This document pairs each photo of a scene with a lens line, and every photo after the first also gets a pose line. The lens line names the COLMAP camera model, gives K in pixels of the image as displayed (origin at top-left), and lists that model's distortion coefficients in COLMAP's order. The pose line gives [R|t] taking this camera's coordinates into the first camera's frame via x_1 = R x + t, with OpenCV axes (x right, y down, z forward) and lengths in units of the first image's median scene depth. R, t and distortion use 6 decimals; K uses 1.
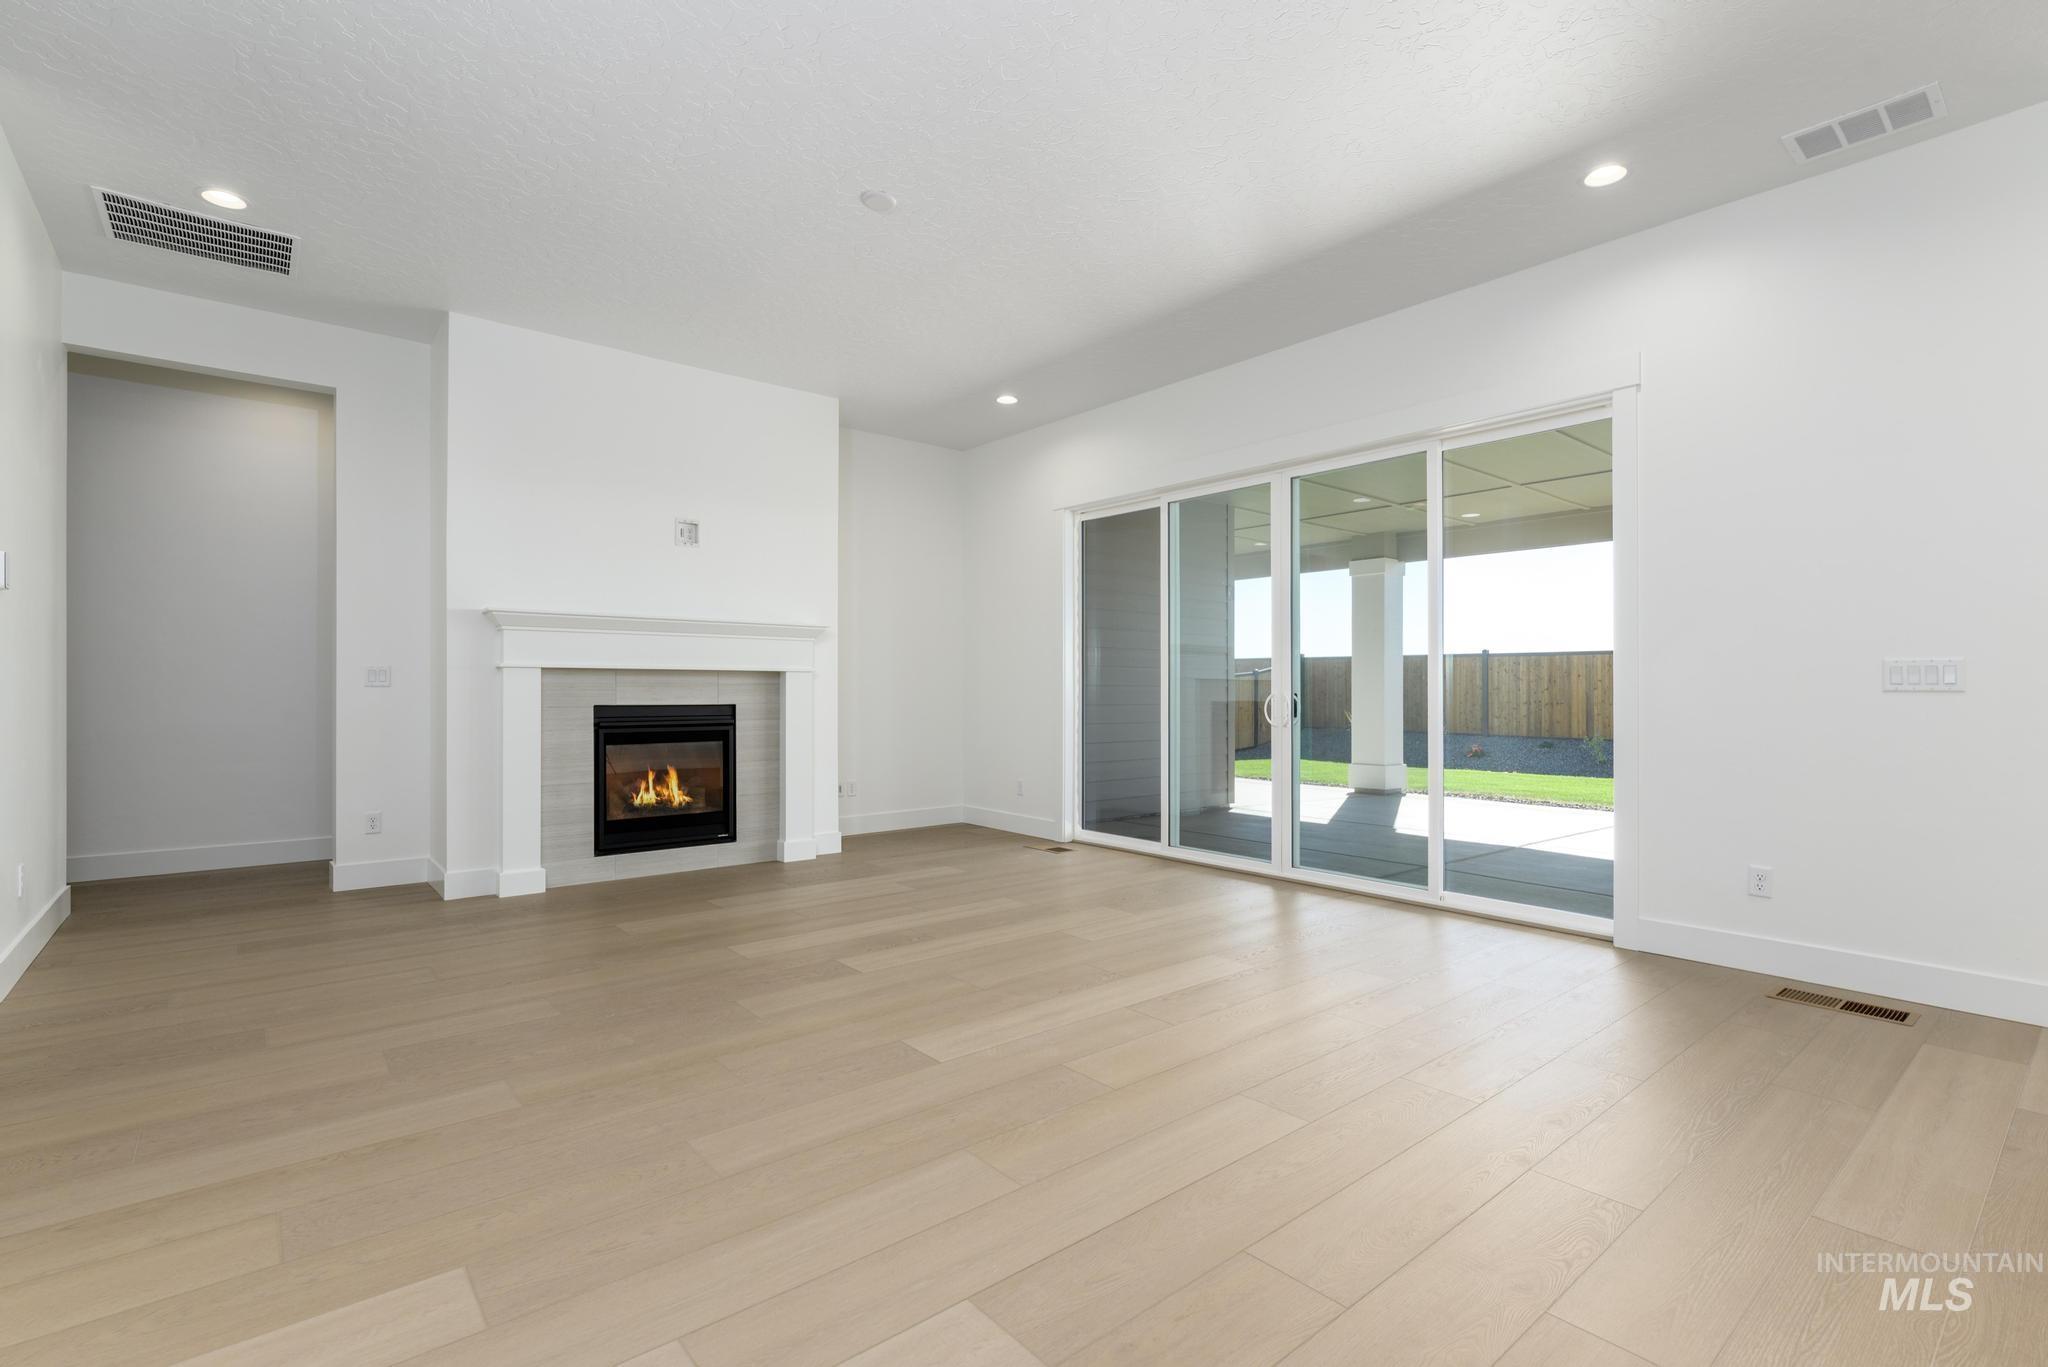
lens RADIAL K [[950.9, 0, 1035.5], [0, 950.9, 686.1], [0, 0, 1]] dist [-0.000157, -0.000175]
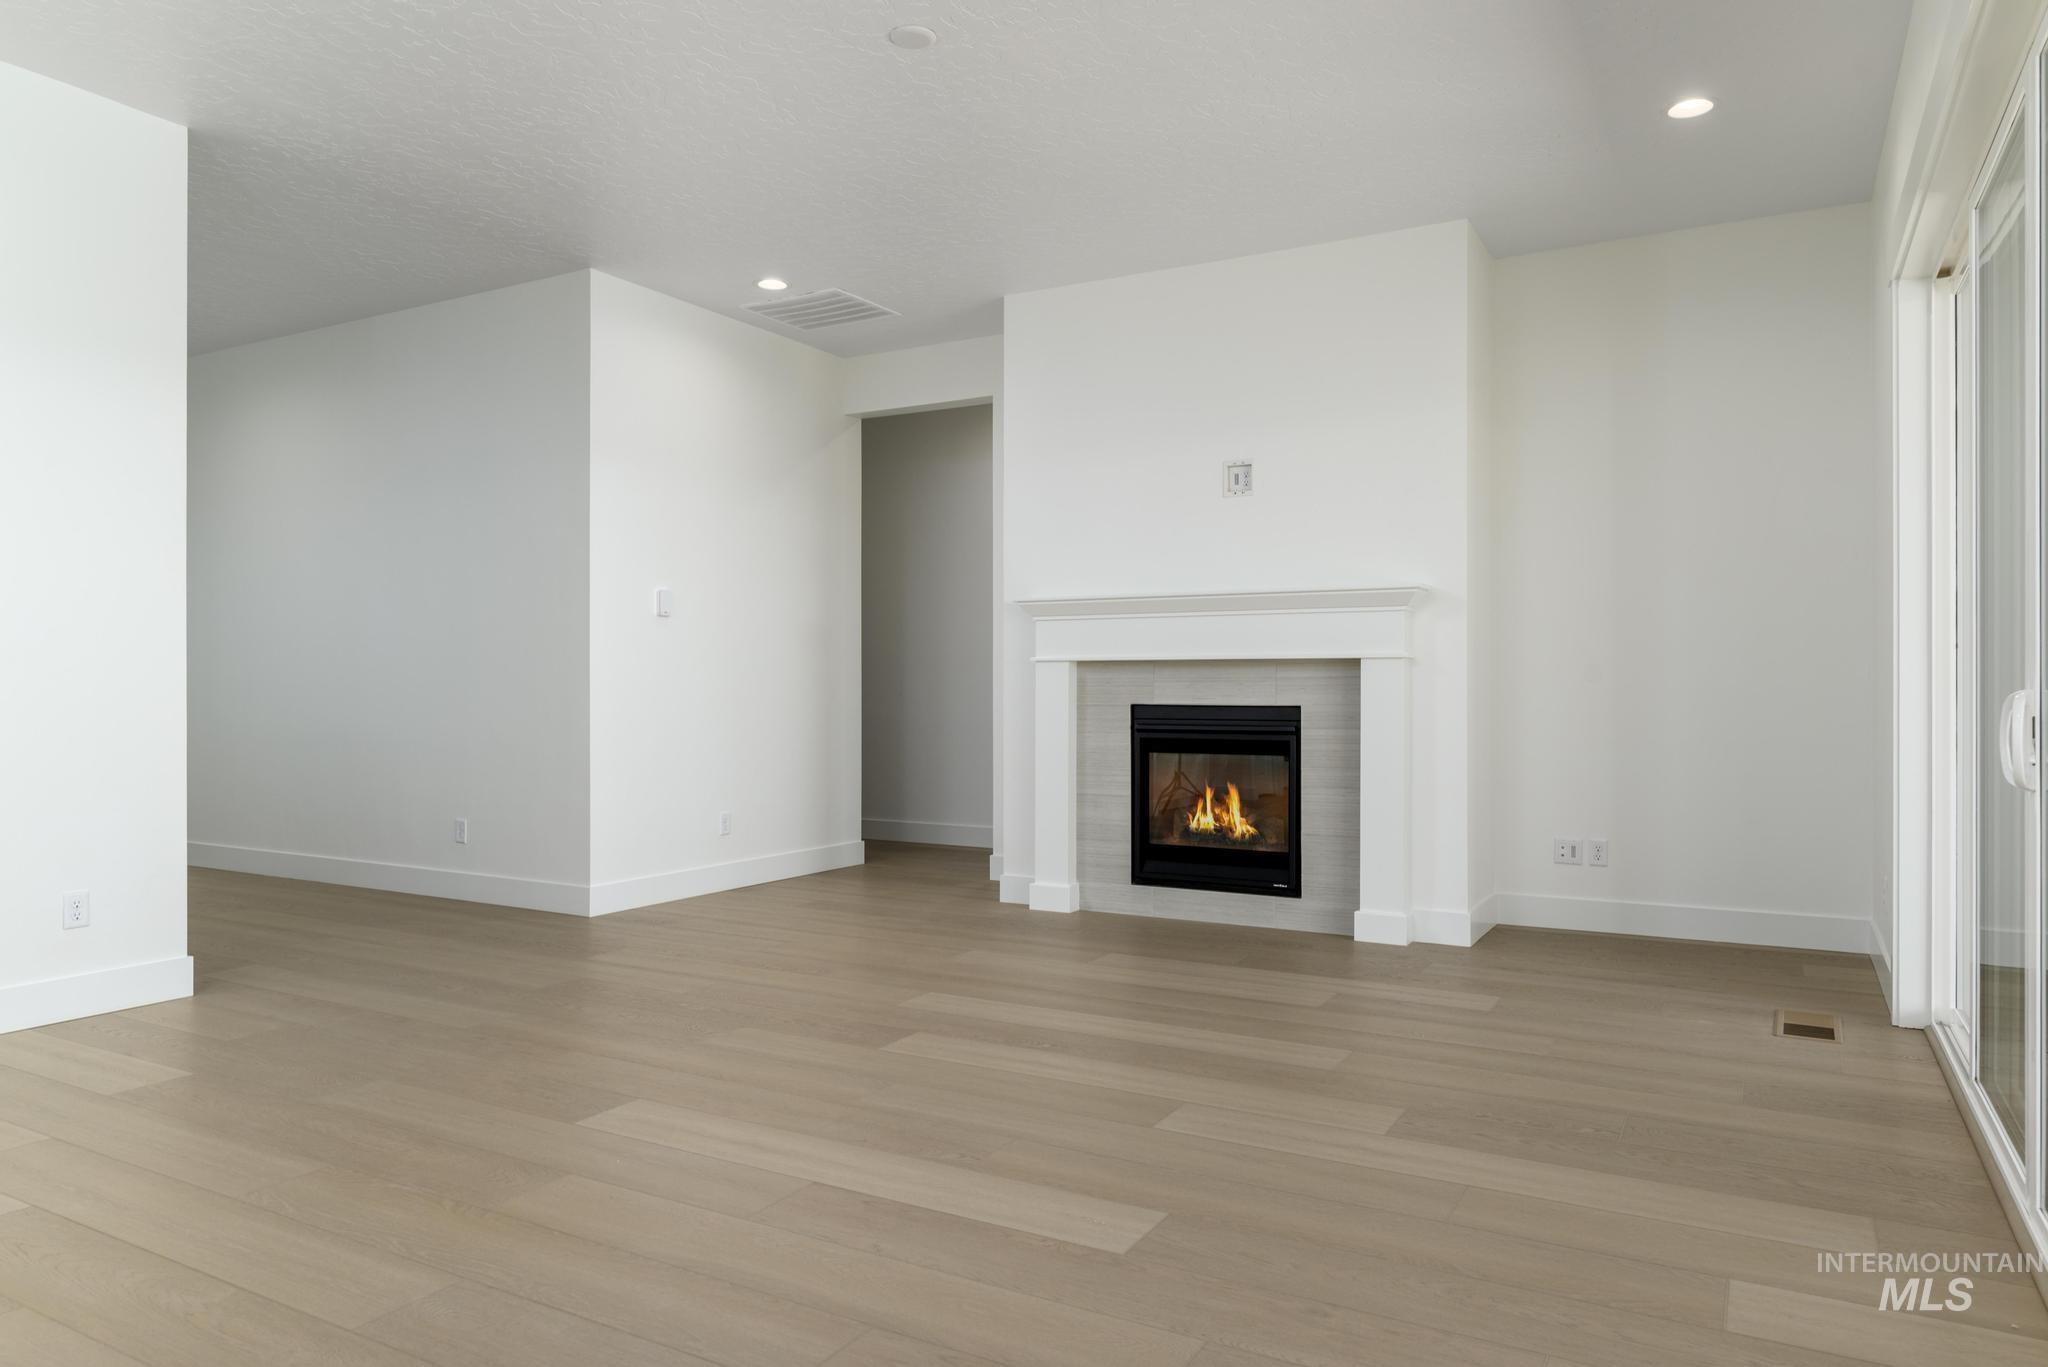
lens RADIAL K [[1327.1, 0, 1016.9], [0, 1327.1, 678.8], [0, 0, 1]] dist [0.005598, -0.001076]
pose [[0.339213, -0.003191, -0.940704, 0.574752], [0.006467, 0.999979, -0.001060, -0.001528], [0.940687, -0.005724, 0.339227, 0.477850]]
